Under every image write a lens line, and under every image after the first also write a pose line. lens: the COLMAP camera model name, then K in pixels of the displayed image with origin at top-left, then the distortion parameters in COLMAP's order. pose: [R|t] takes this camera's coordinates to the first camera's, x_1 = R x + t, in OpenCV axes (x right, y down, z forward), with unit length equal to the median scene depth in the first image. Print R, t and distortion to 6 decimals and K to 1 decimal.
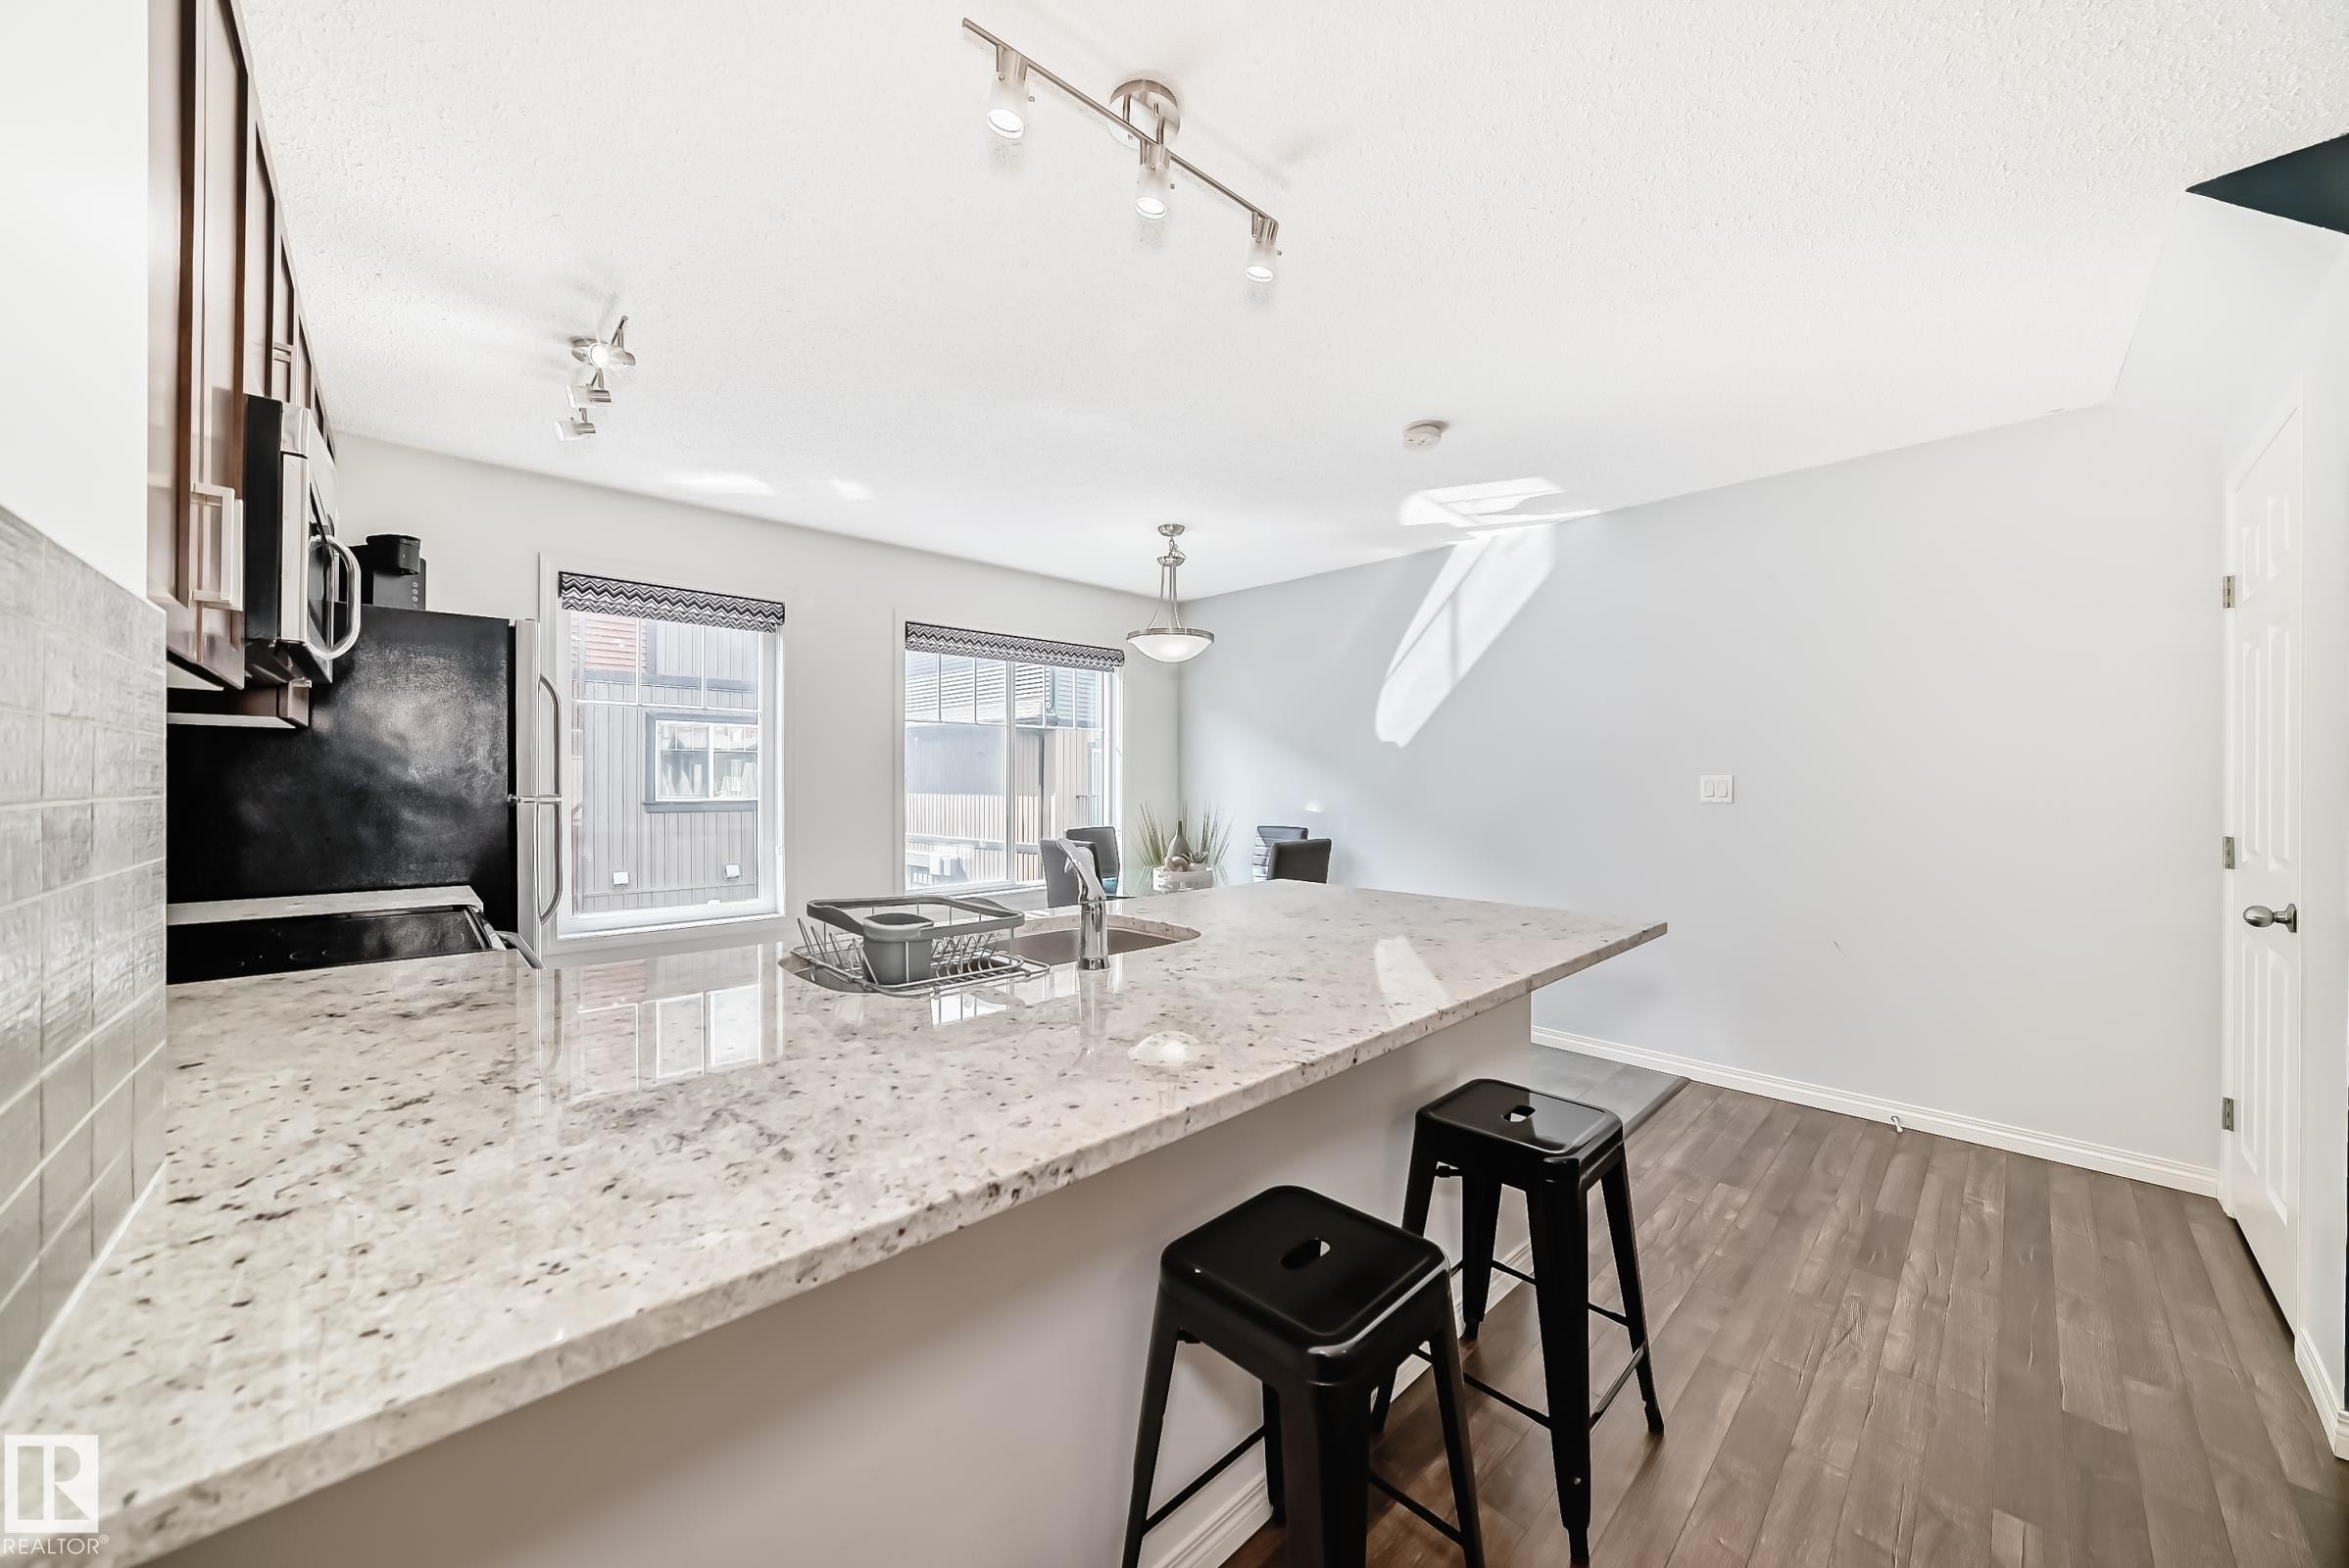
lens RADIAL K [[826.4, 0, 1186.6], [0, 826.4, 780.0], [0, 0, 1]] dist [-0.022247, 0.005386]
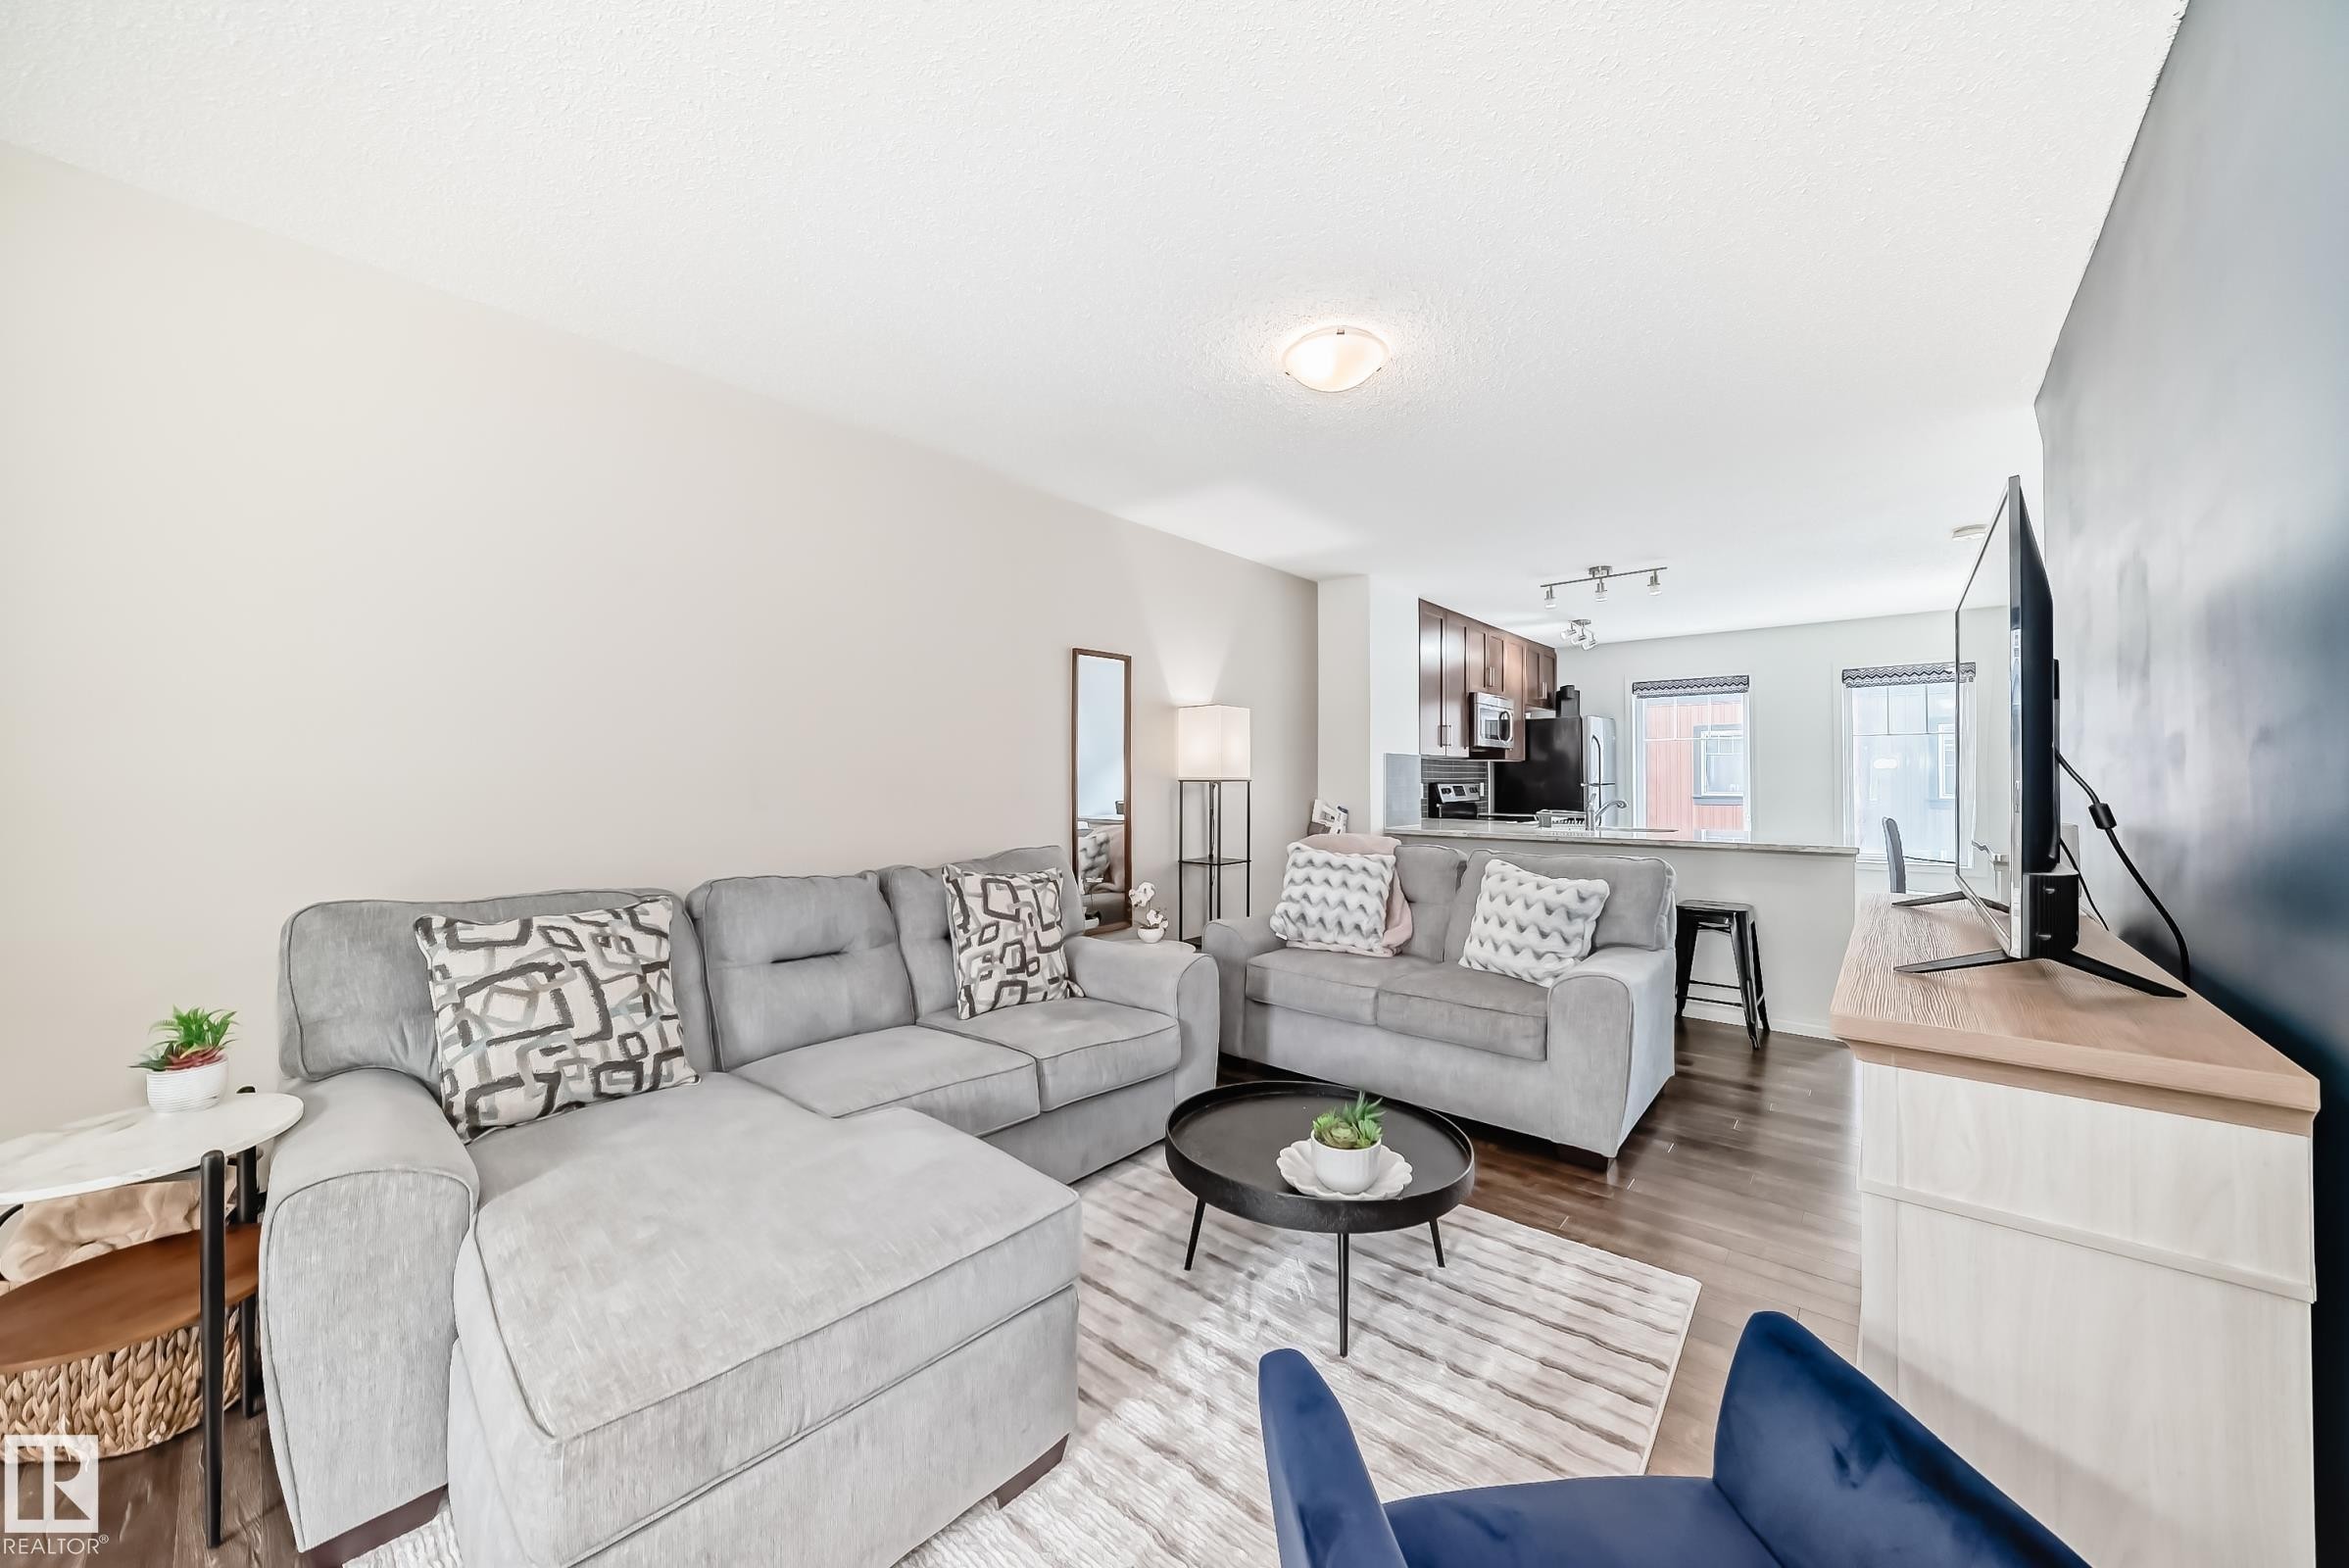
lens RADIAL K [[826.4, 0, 1146.9], [0, 826.4, 755.4], [0, 0, 1]] dist [-0.022247, 0.005386]
pose [[0.060316, -0.026100, -0.997838, 0.927080], [-0.006015, 0.999630, -0.026511, 0.004921], [0.998161, 0.007601, 0.060136, -0.295636]]
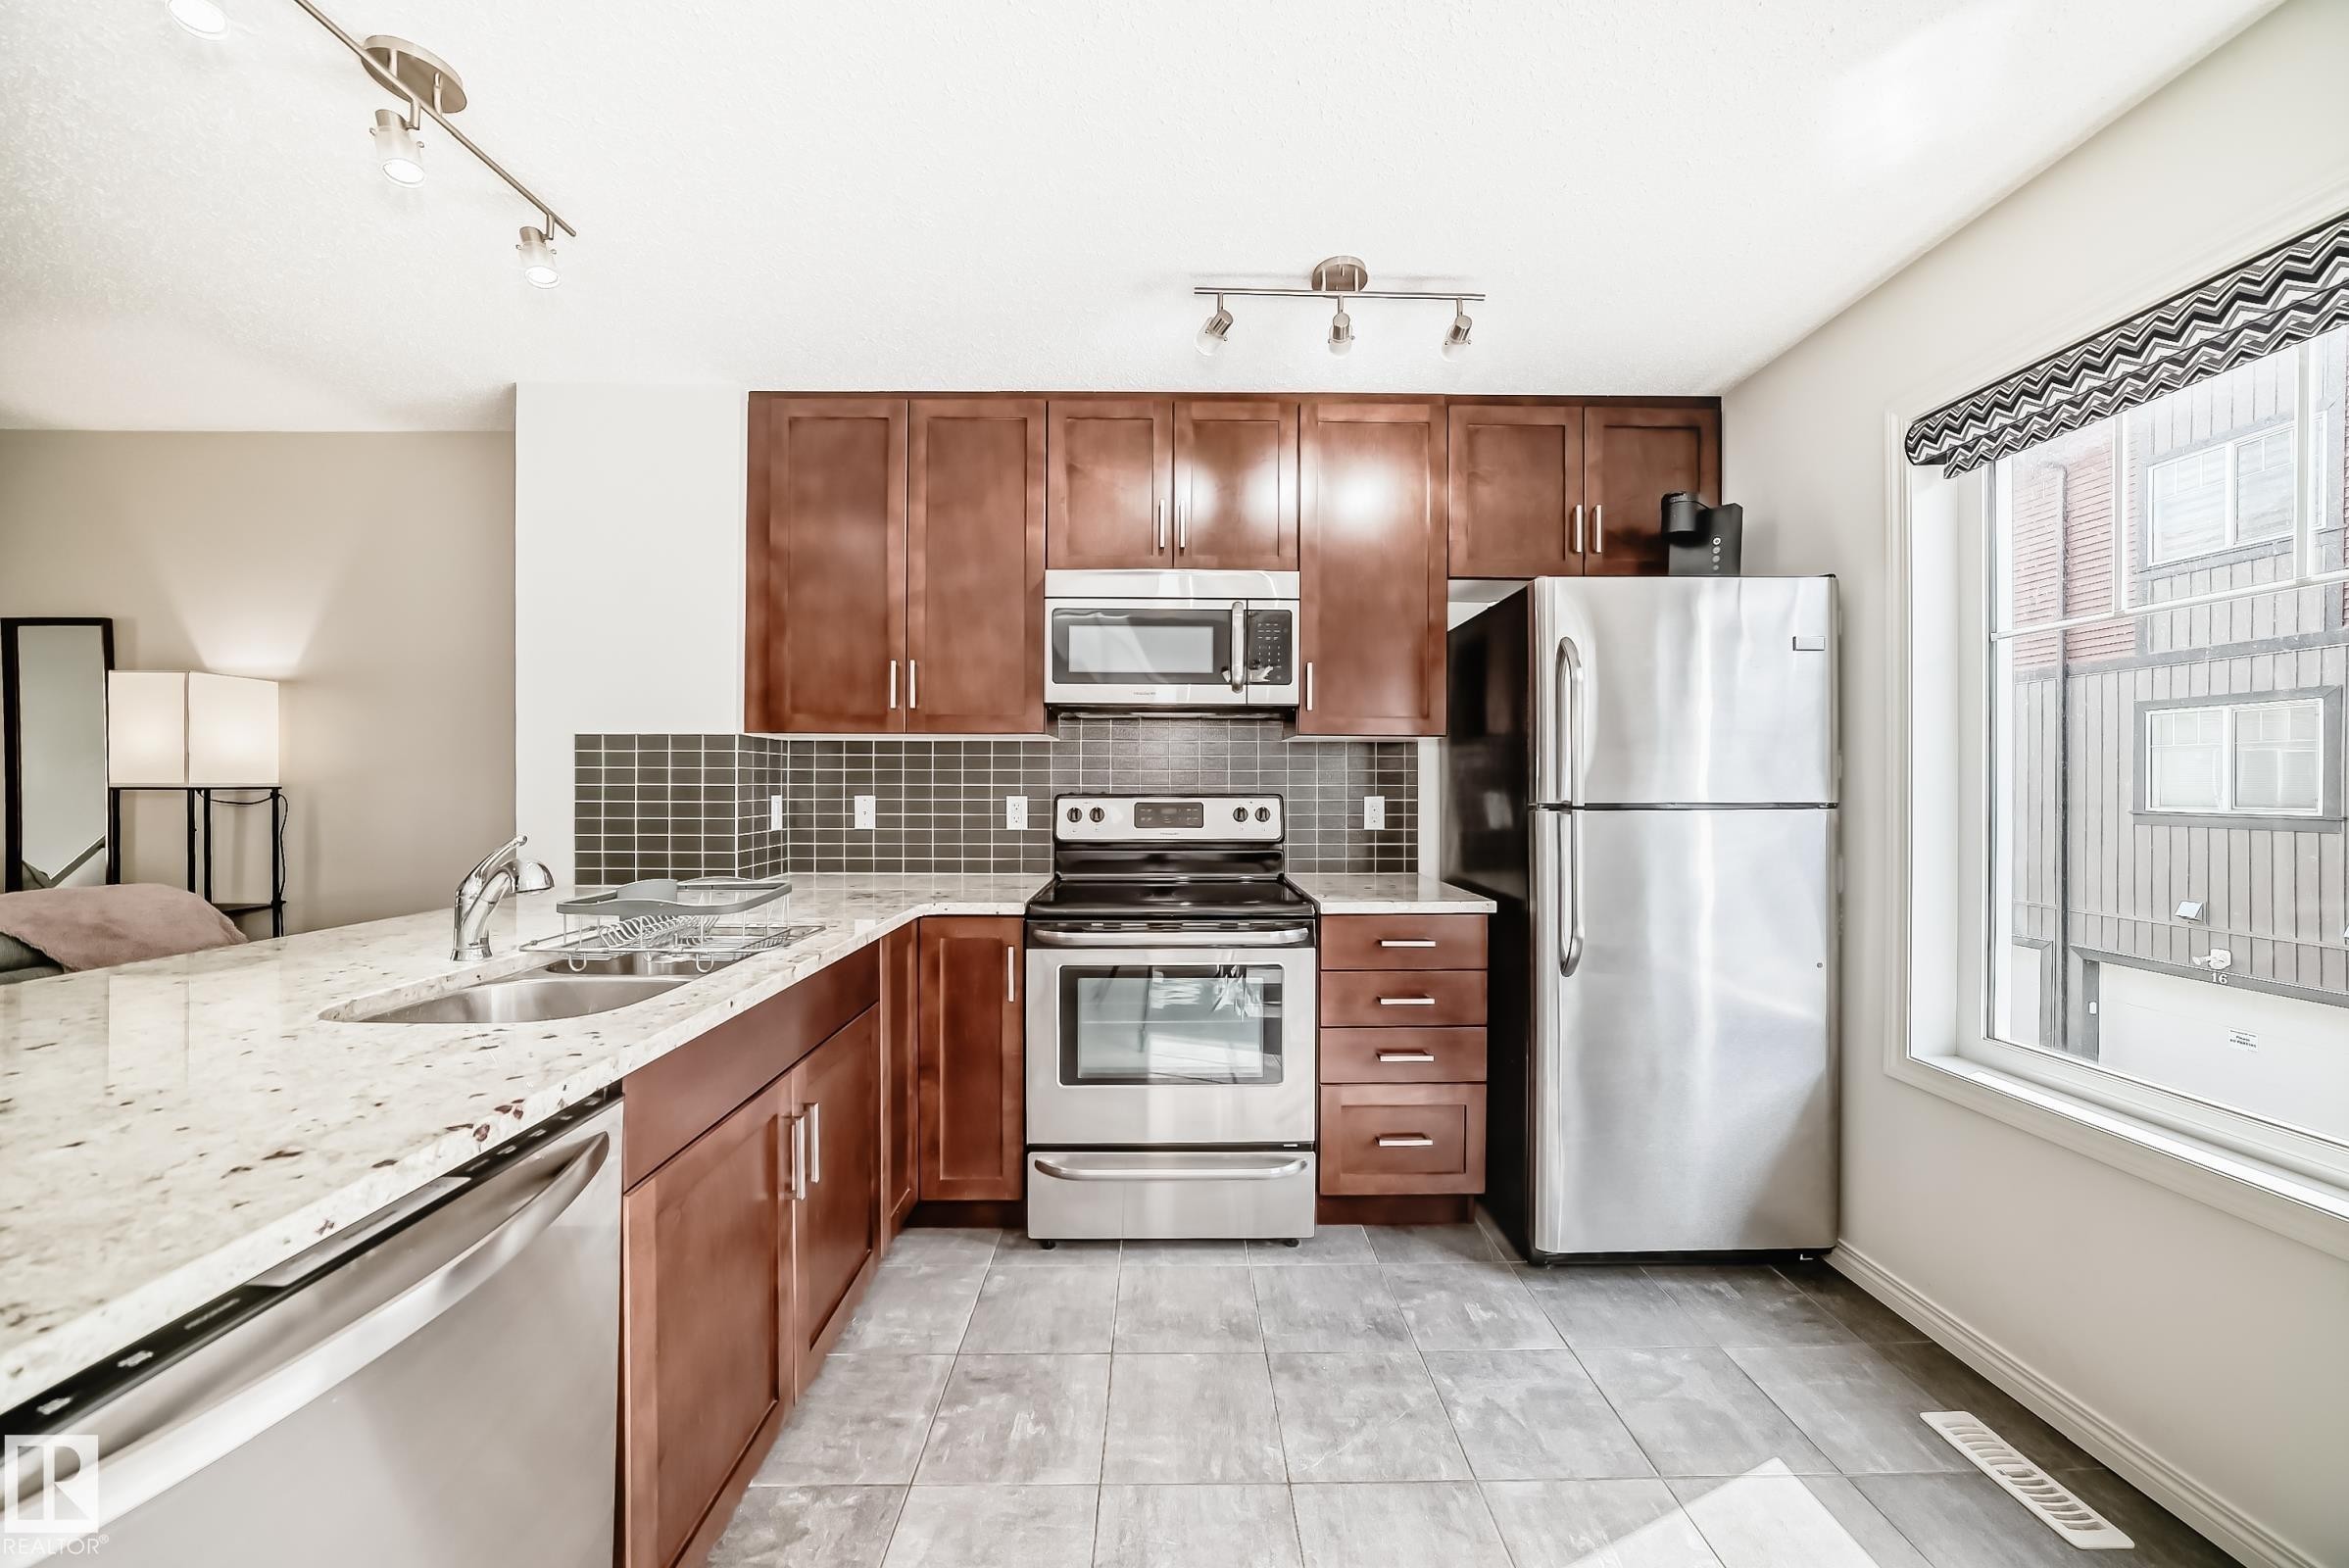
lens RADIAL K [[826.4, 0, 1179.4], [0, 826.4, 786.6], [0, 0, 1]] dist [-0.022247, 0.005386]
pose [[-0.684178, 0.001361, -0.729314, 0.008934], [-0.002624, 0.999987, 0.004328, 0.002889], [0.729311, 0.004874, -0.684165, 0.695898]]
